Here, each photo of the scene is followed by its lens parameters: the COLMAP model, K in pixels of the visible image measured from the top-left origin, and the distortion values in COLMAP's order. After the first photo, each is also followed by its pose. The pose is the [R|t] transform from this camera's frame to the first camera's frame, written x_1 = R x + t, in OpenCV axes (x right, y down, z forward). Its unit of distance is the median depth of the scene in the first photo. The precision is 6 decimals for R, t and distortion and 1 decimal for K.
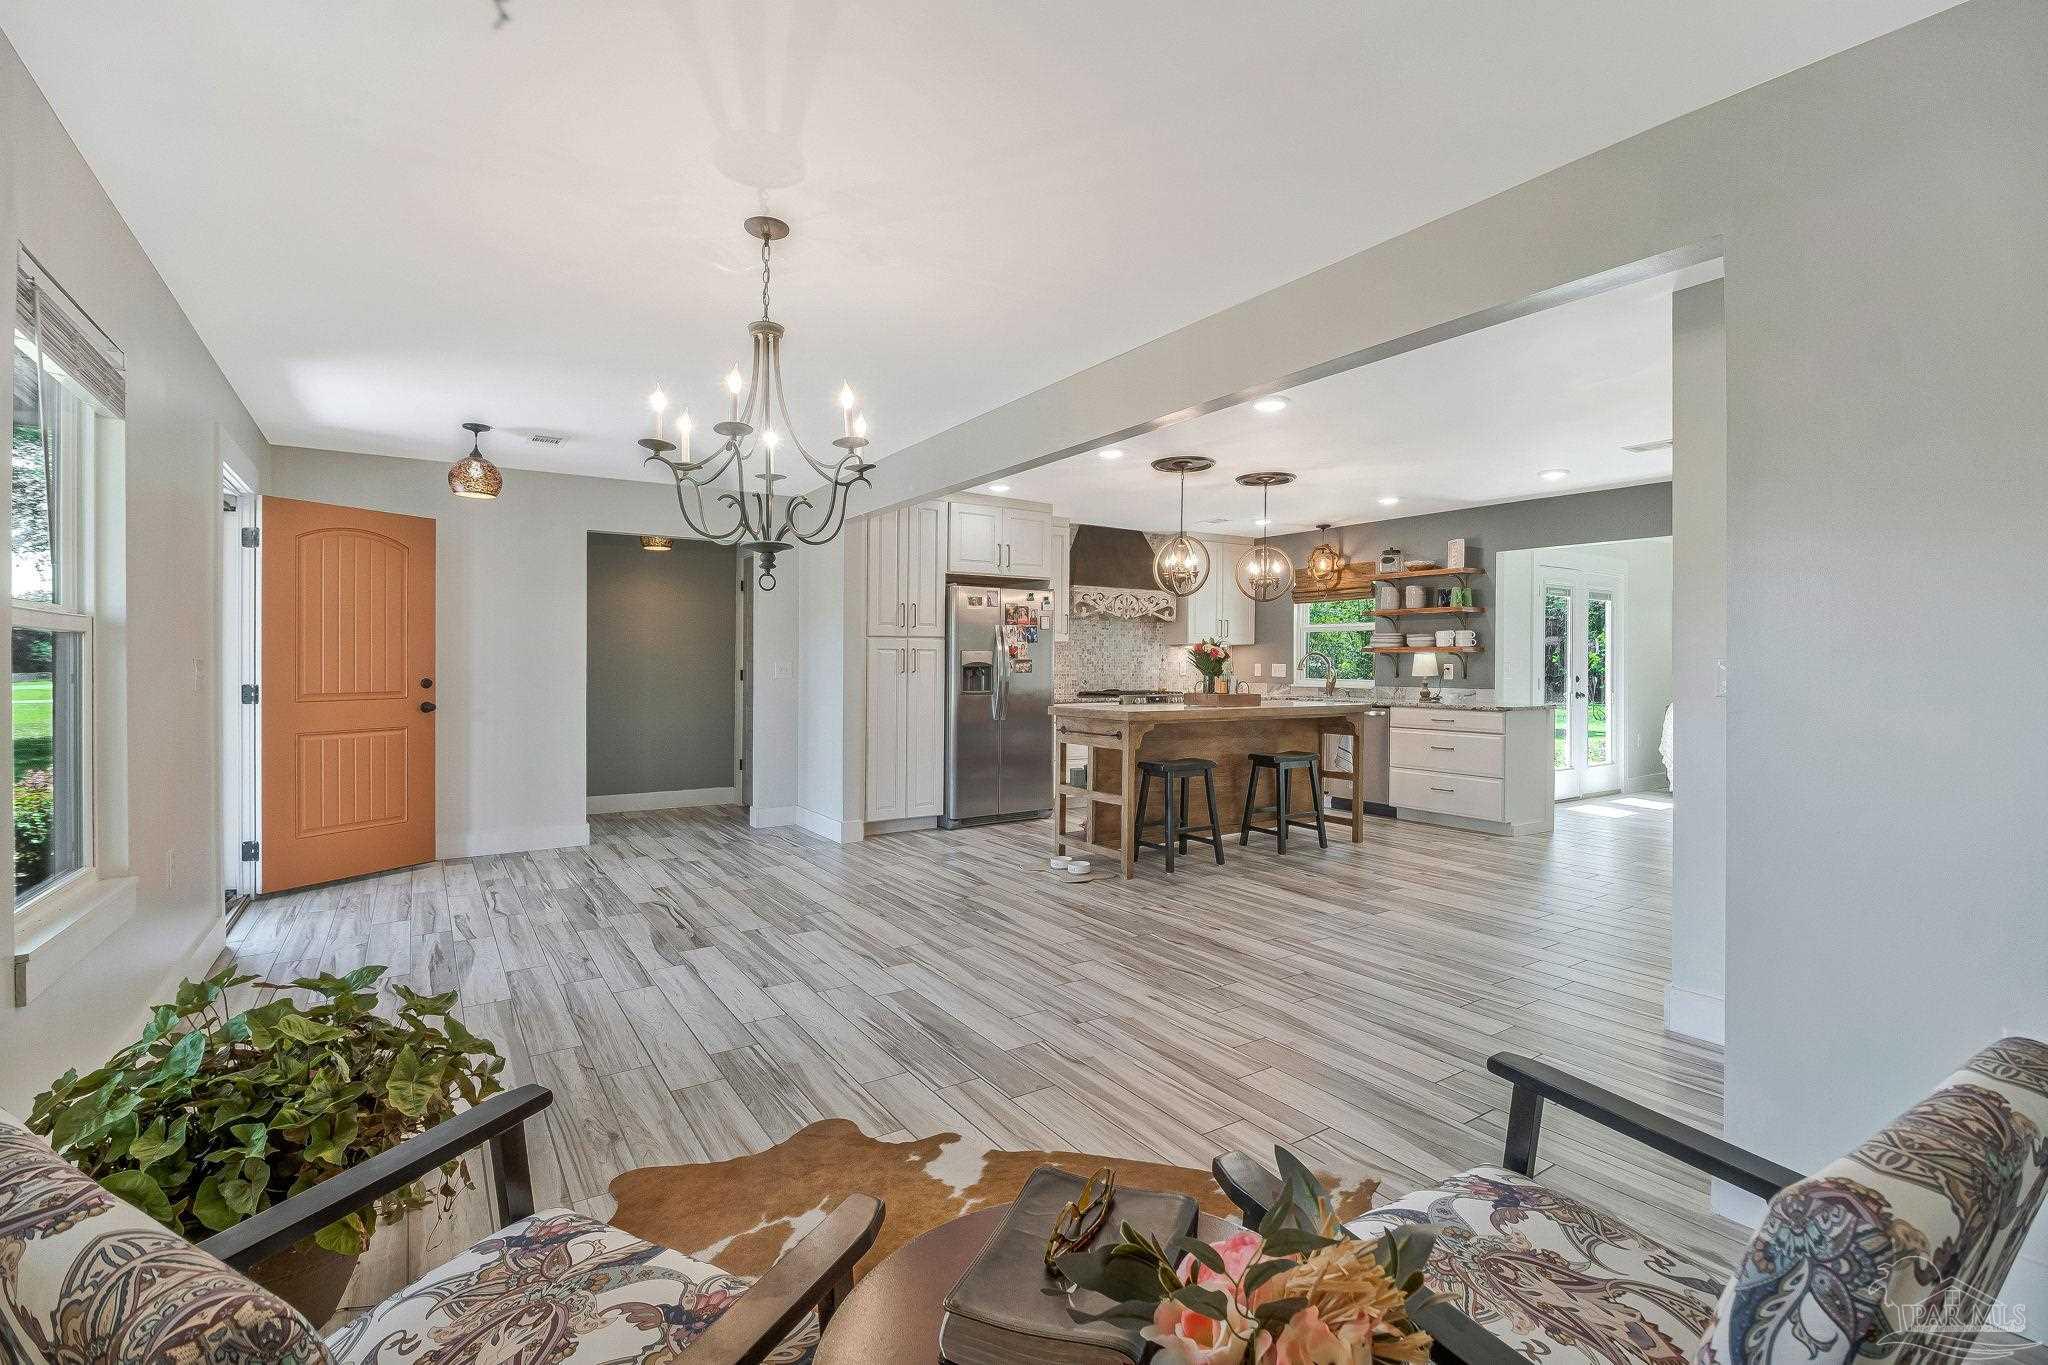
lens RADIAL K [[924.7, 0, 1029.3], [0, 924.7, 655.0], [0, 0, 1]] dist [-0.010530, -0.004916]
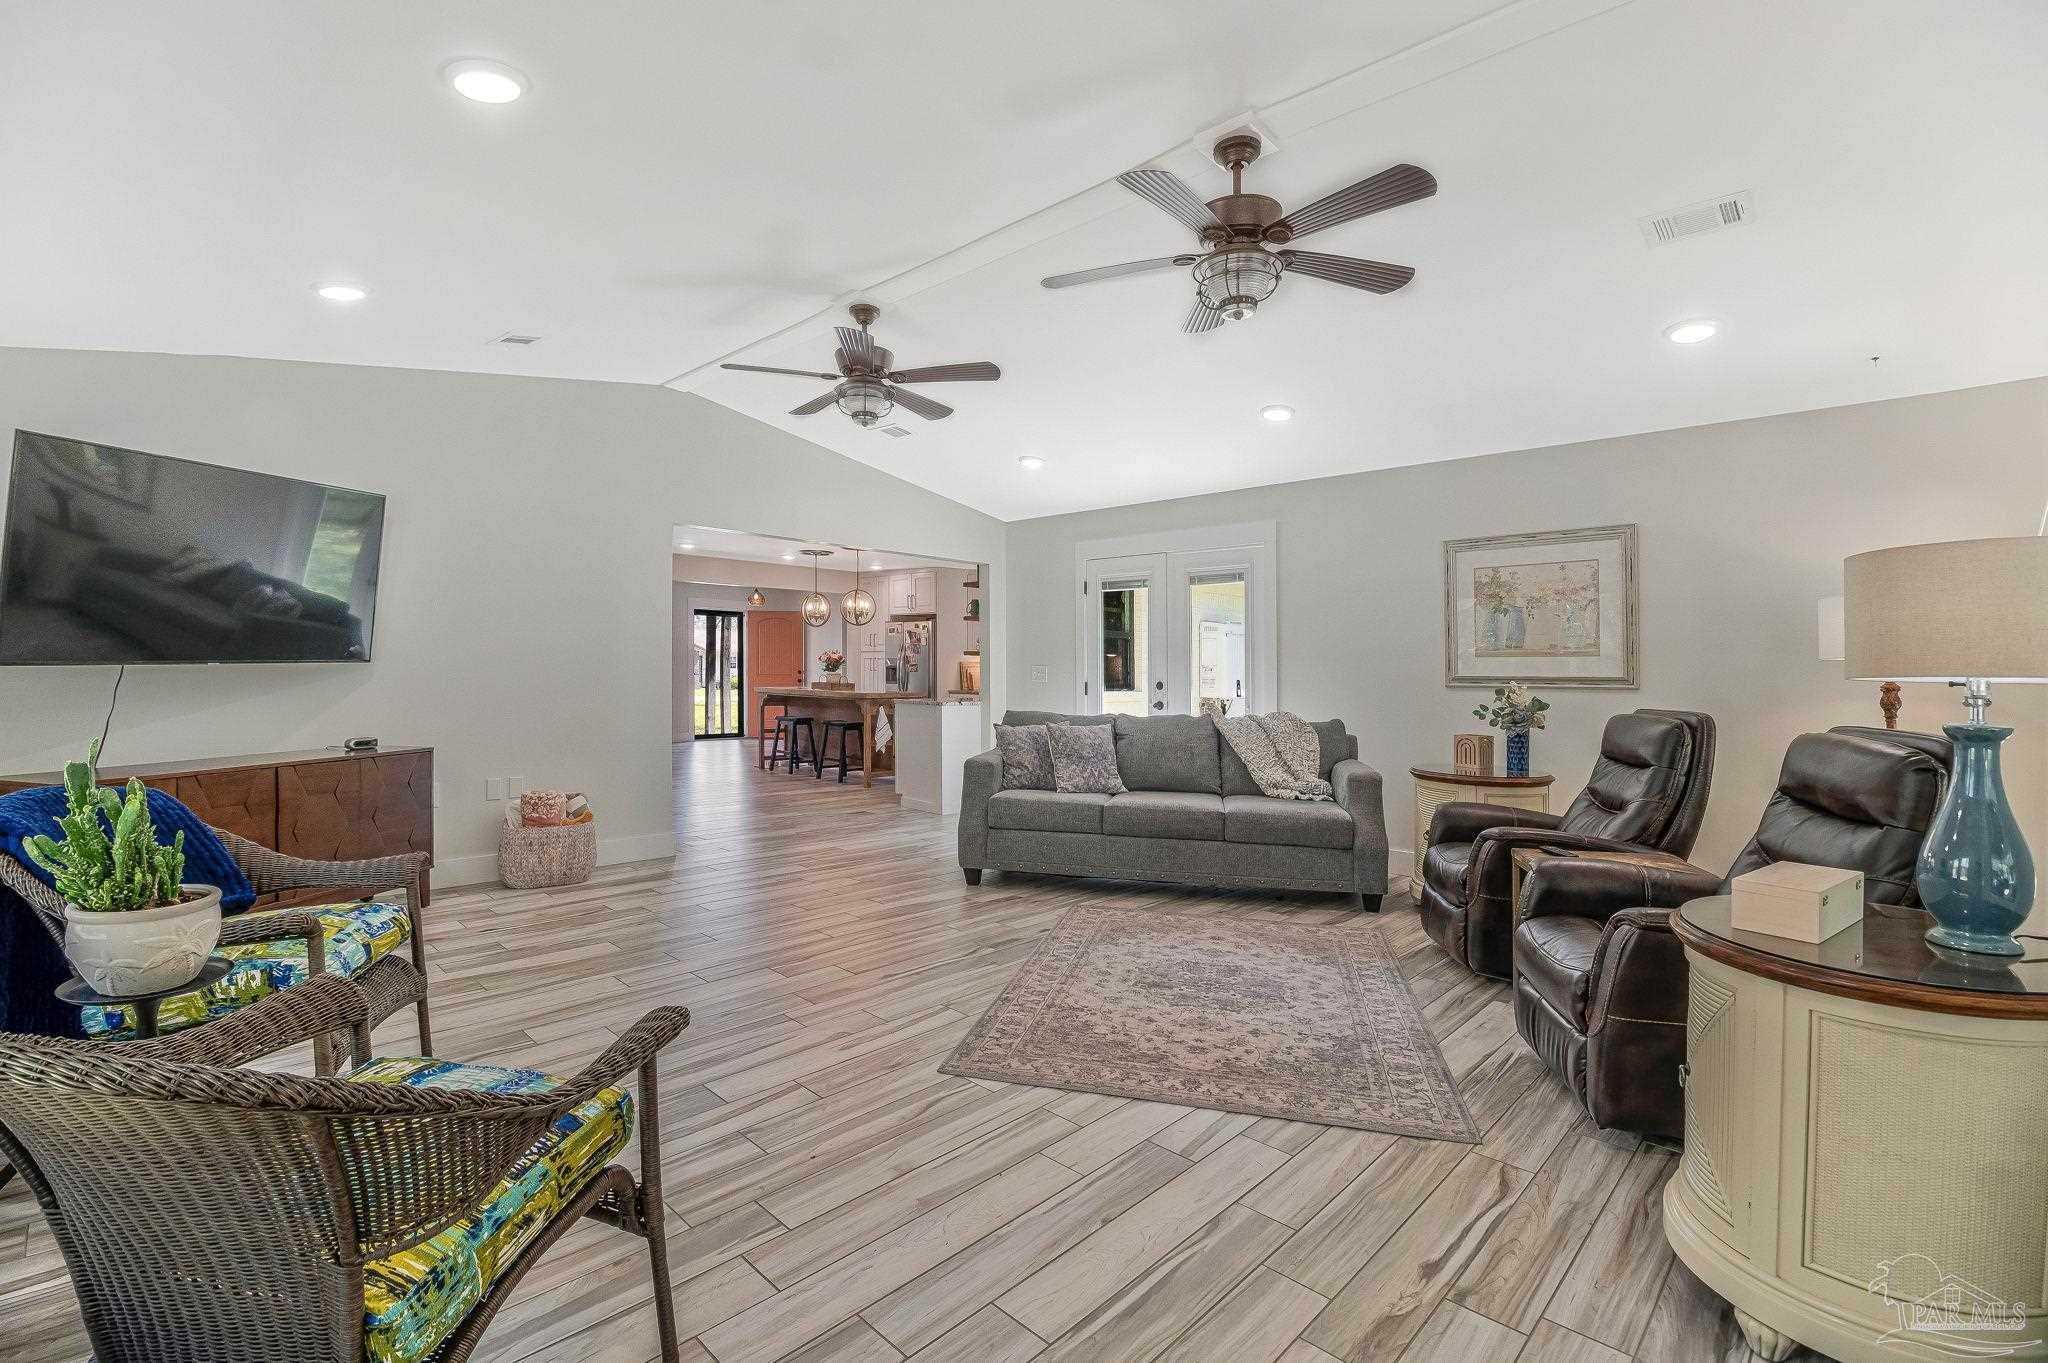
lens RADIAL K [[924.7, 0, 1024.7], [0, 924.7, 692.3], [0, 0, 1]] dist [-0.010530, -0.004916]
pose [[0.203132, 0.027373, -0.978769, 2.362793], [0.002795, 0.999589, 0.028535, 0.014531], [0.979147, -0.008532, 0.202972, 1.225704]]
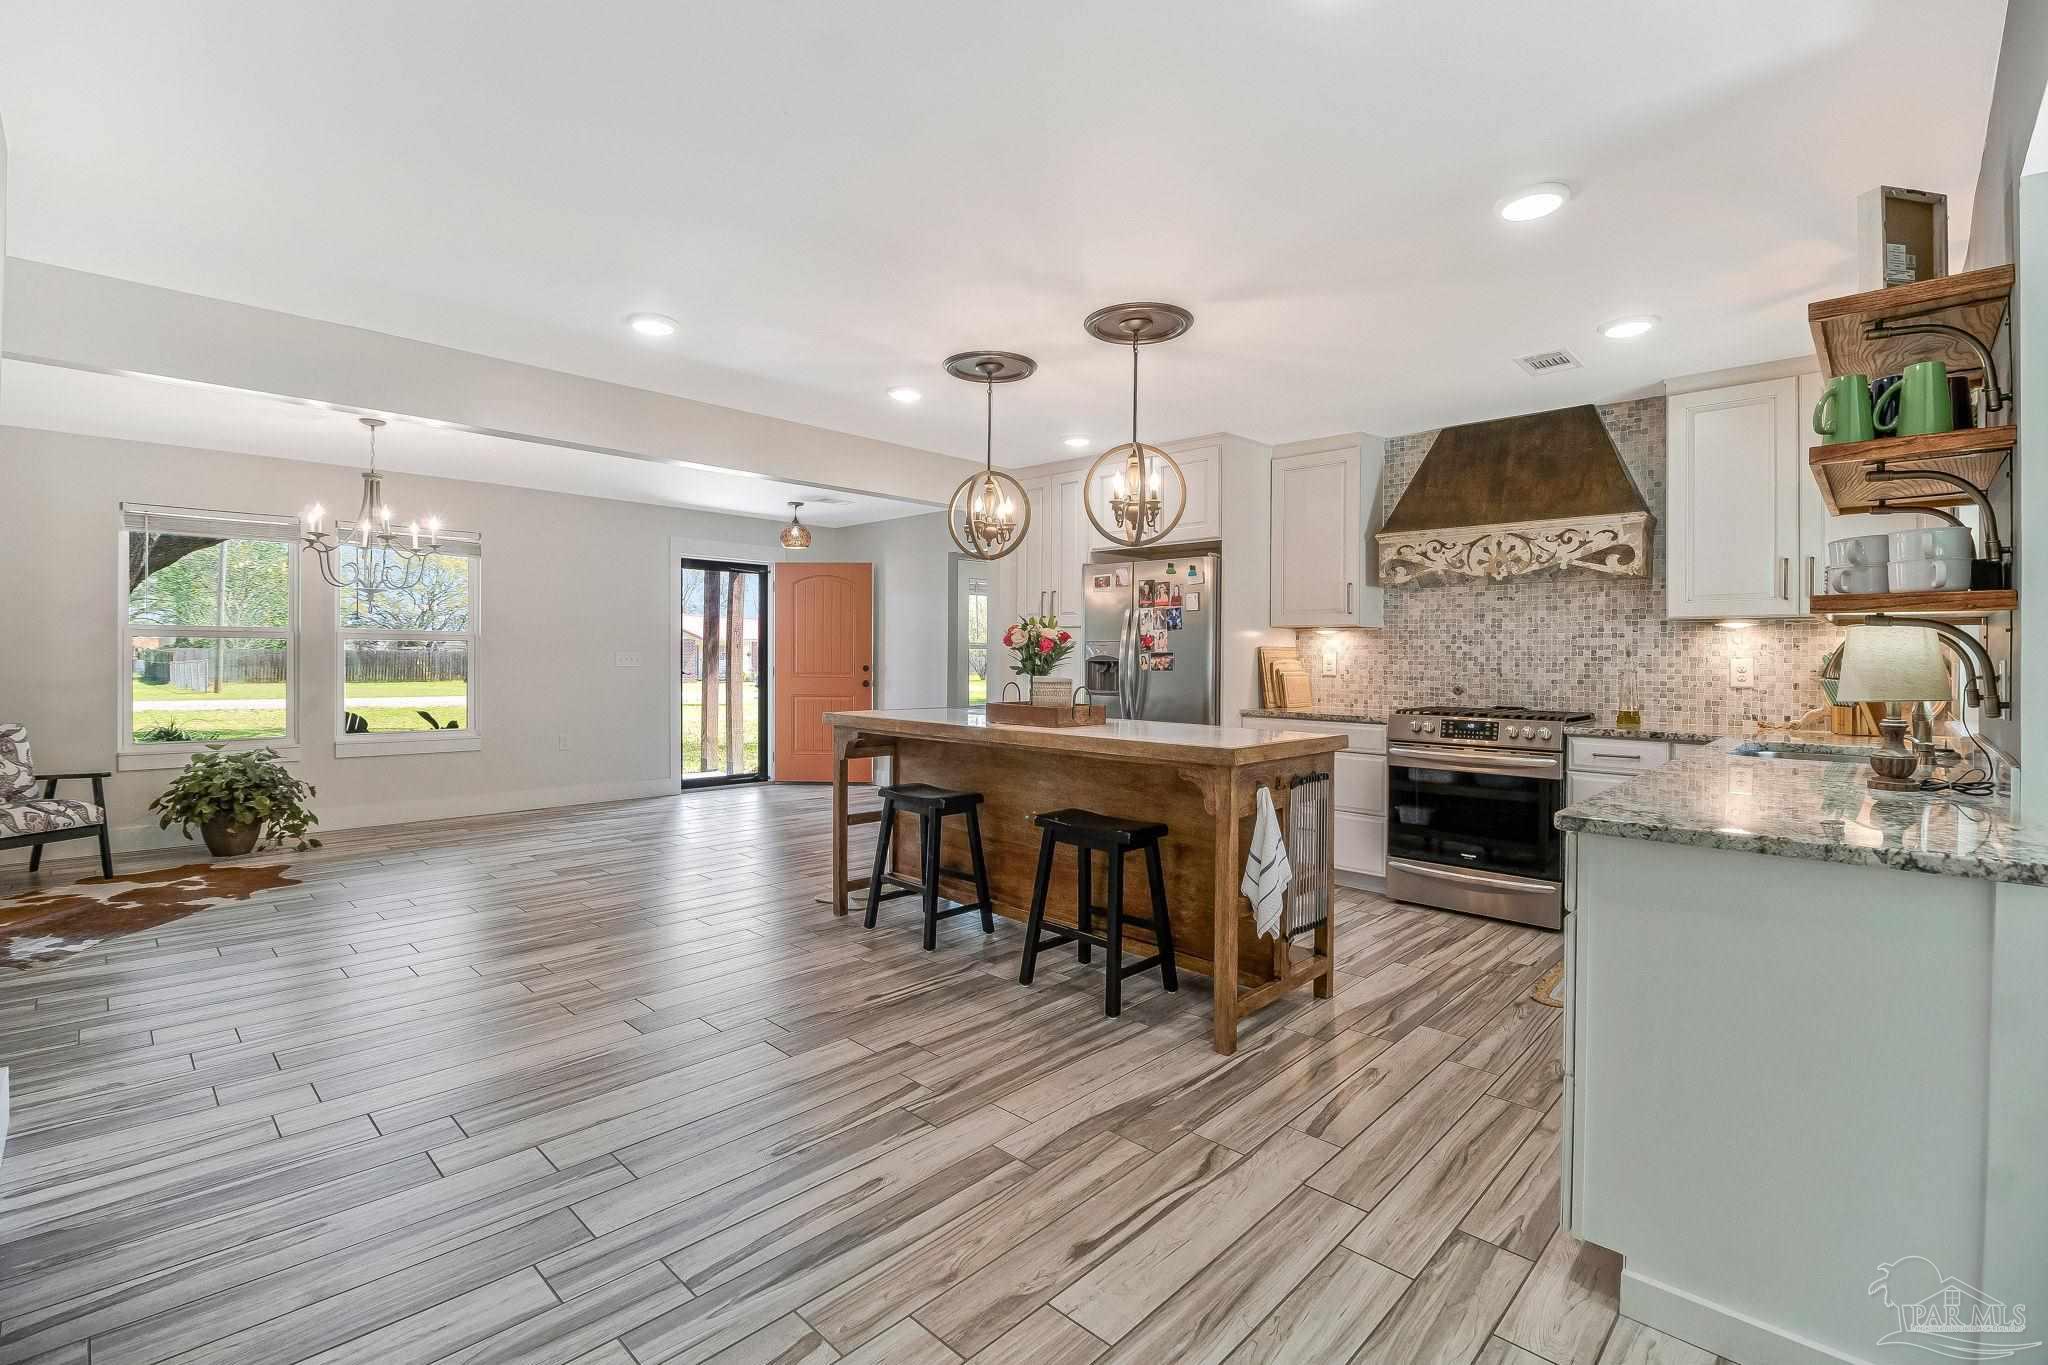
lens RADIAL K [[924.7, 0, 1039.8], [0, 924.7, 673.6], [0, 0, 1]] dist [-0.010530, -0.004916]
pose [[0.221280, 0.015753, -0.975083, 1.006995], [0.002210, 0.999859, 0.016655, 0.012964], [0.975208, -0.005840, 0.221214, 1.051053]]
